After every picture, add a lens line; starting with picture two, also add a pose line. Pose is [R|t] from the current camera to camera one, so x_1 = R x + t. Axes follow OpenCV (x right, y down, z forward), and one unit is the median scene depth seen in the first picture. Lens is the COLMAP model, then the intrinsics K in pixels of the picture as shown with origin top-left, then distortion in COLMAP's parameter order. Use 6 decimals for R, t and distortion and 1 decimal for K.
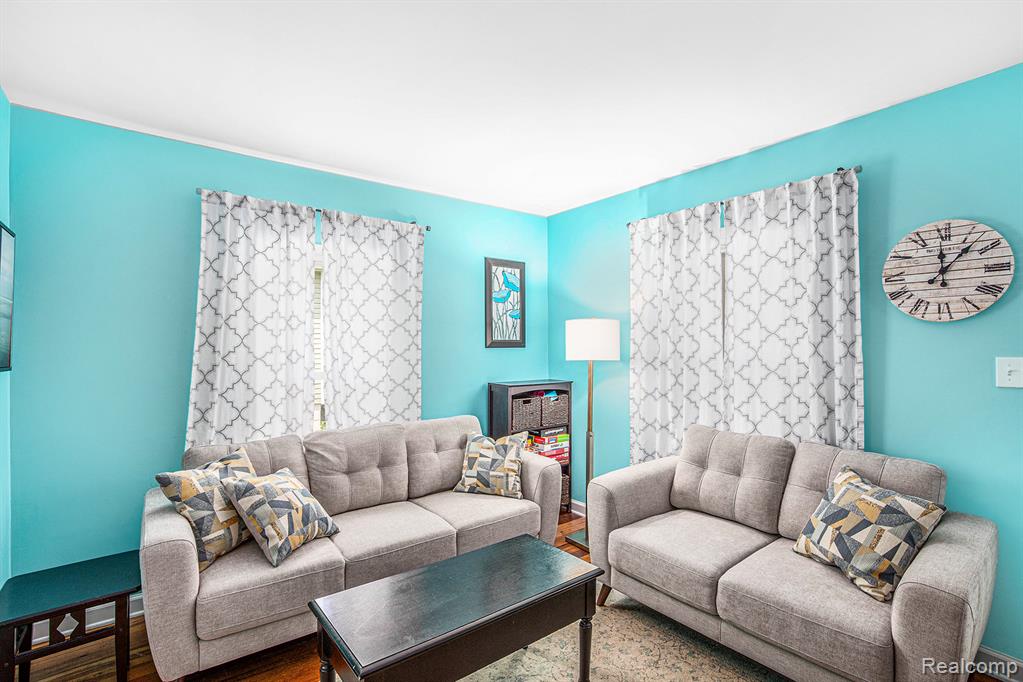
lens RADIAL K [[480.9, 0, 508.5], [0, 480.9, 339.0], [0, 0, 1]] dist [-0.007912, 0.000868]
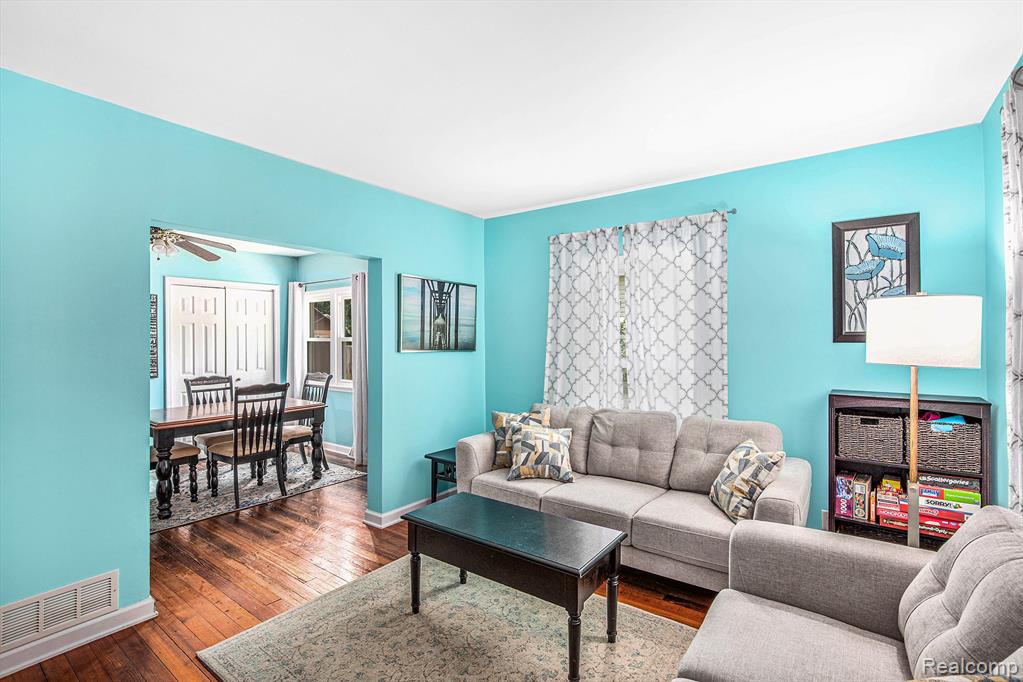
lens RADIAL K [[480.9, 0, 508.5], [0, 480.9, 339.0], [0, 0, 1]] dist [-0.007912, 0.000868]
pose [[0.269656, 0.001915, -0.962955, 0.628663], [0.011729, 0.999917, 0.005273, 0.002890], [0.962885, -0.012716, 0.269611, 0.358063]]
